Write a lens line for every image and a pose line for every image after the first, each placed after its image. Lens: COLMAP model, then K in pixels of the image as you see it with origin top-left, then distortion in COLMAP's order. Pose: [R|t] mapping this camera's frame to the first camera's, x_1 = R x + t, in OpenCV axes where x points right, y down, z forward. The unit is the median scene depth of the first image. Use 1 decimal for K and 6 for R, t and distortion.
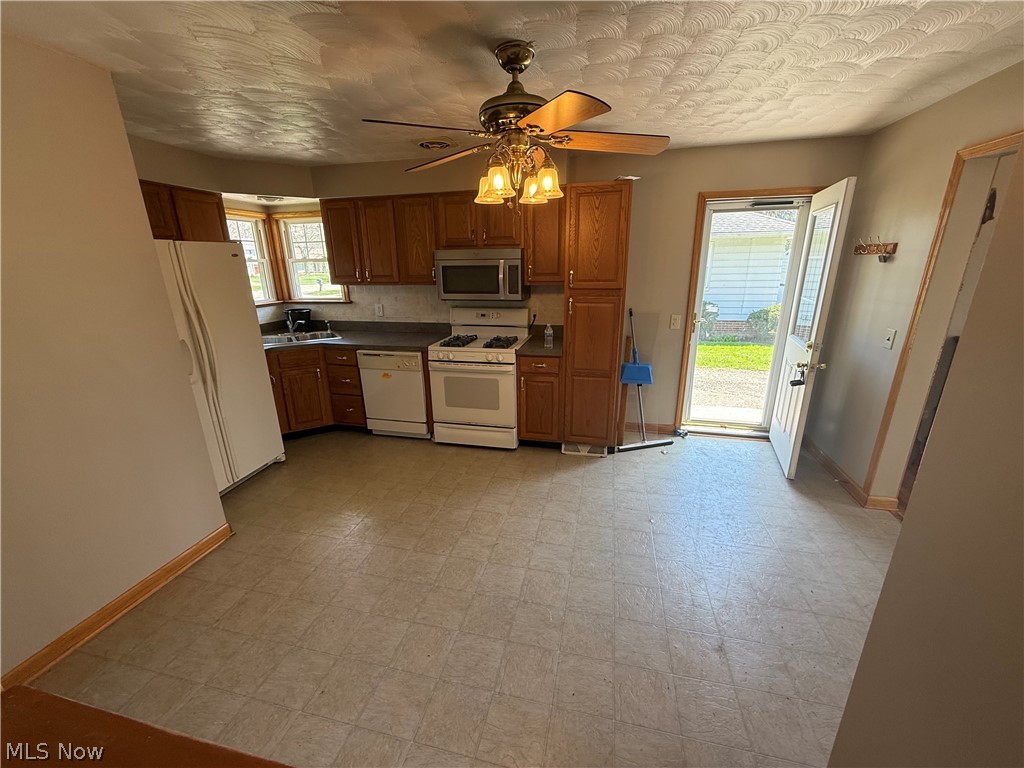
lens RADIAL K [[403.1, 0, 511.9], [0, 403.1, 384.6], [0, 0, 1]] dist [-0.000162, -0.000136]
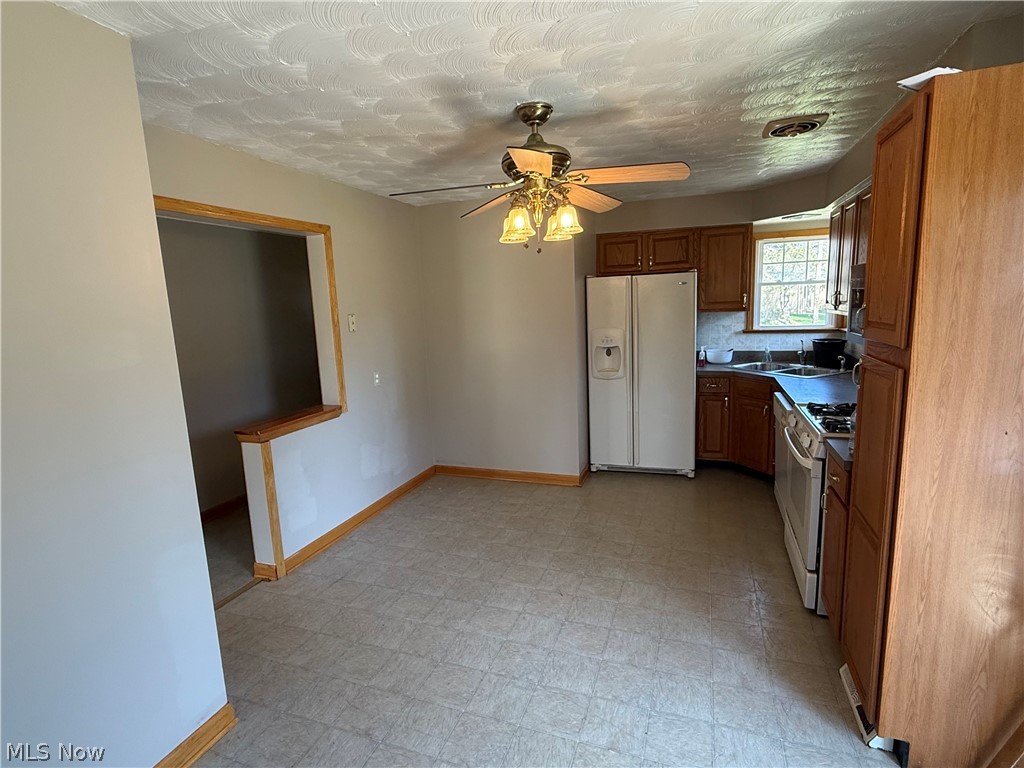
lens RADIAL K [[519.3, 0, 512.0], [0, 519.3, 384.0], [0, 0, 1]] dist [0.001602, 0.000670]
pose [[-0.111457, 0.175697, -0.978114, 0.994045], [-0.254479, 0.946383, 0.198996, -0.248182], [0.960634, 0.271089, -0.060770, 0.799479]]
